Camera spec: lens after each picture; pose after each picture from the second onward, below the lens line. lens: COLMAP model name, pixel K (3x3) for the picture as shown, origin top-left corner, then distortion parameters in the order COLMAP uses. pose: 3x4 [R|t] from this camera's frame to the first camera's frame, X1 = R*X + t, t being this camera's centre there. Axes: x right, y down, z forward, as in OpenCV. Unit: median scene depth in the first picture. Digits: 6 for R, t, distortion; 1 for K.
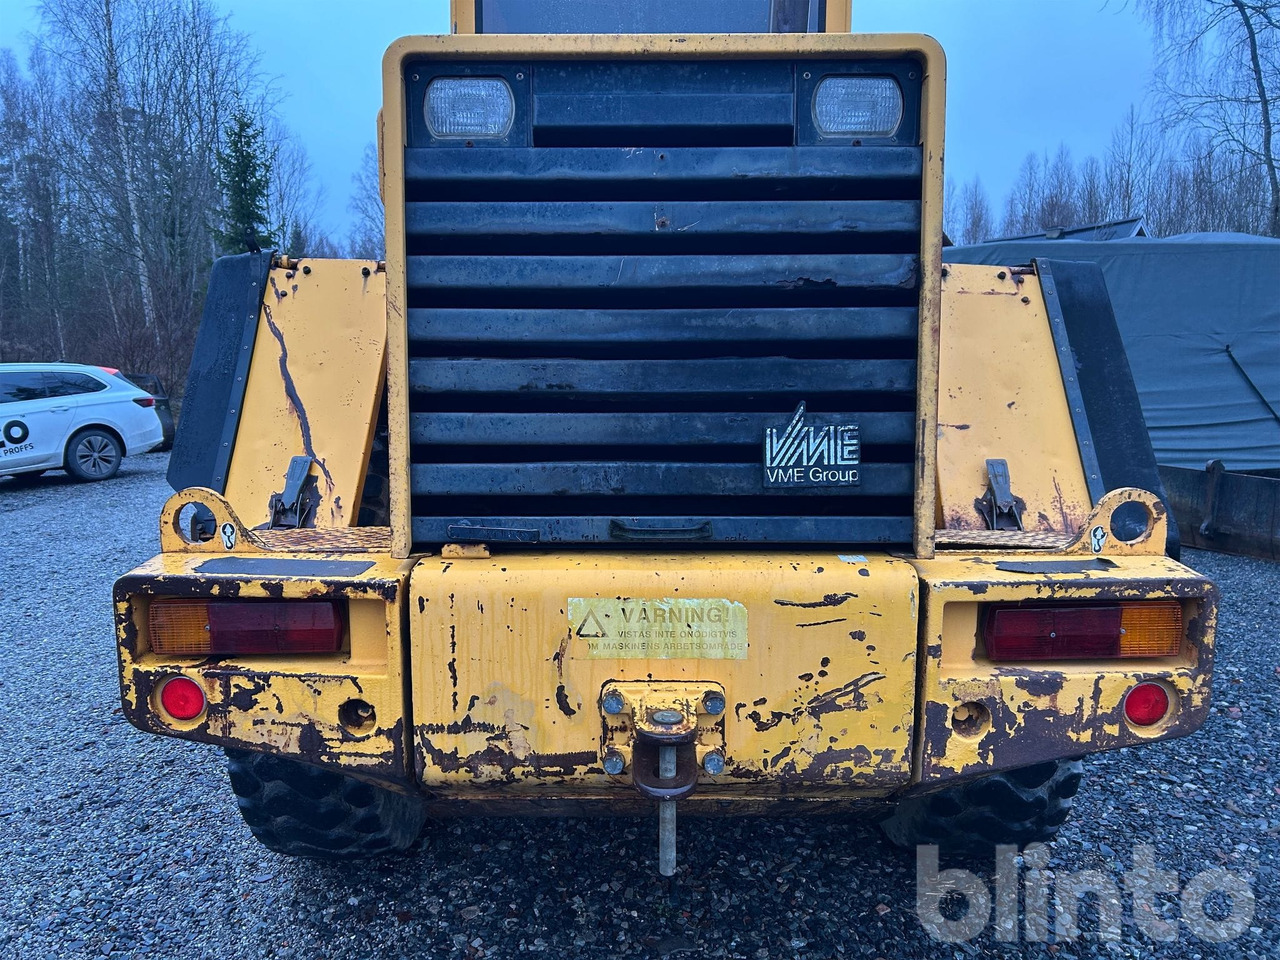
lens RADIAL K [[964.9, 0, 634.8], [0, 964.9, 485.3], [0, 0, 1]] dist [0.057803, -0.063539]
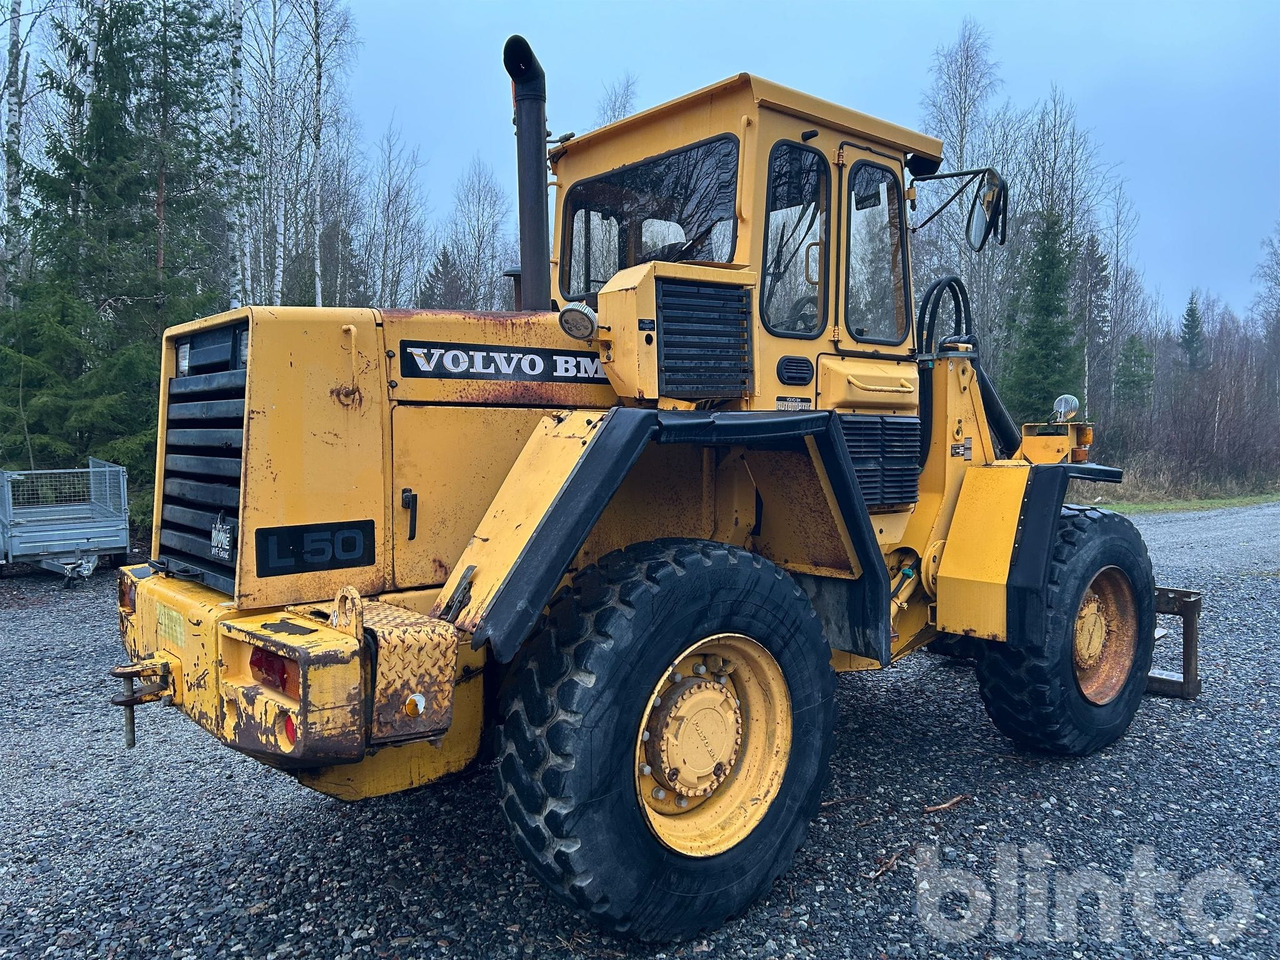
lens RADIAL K [[964.9, 0, 634.8], [0, 964.9, 485.3], [0, 0, 1]] dist [0.057803, -0.063539]
pose [[0.652149, 0.043420, -0.756846, 2.010816], [-0.107256, 0.993600, -0.035417, -0.150373], [0.750465, 0.104274, 0.652633, 0.399810]]
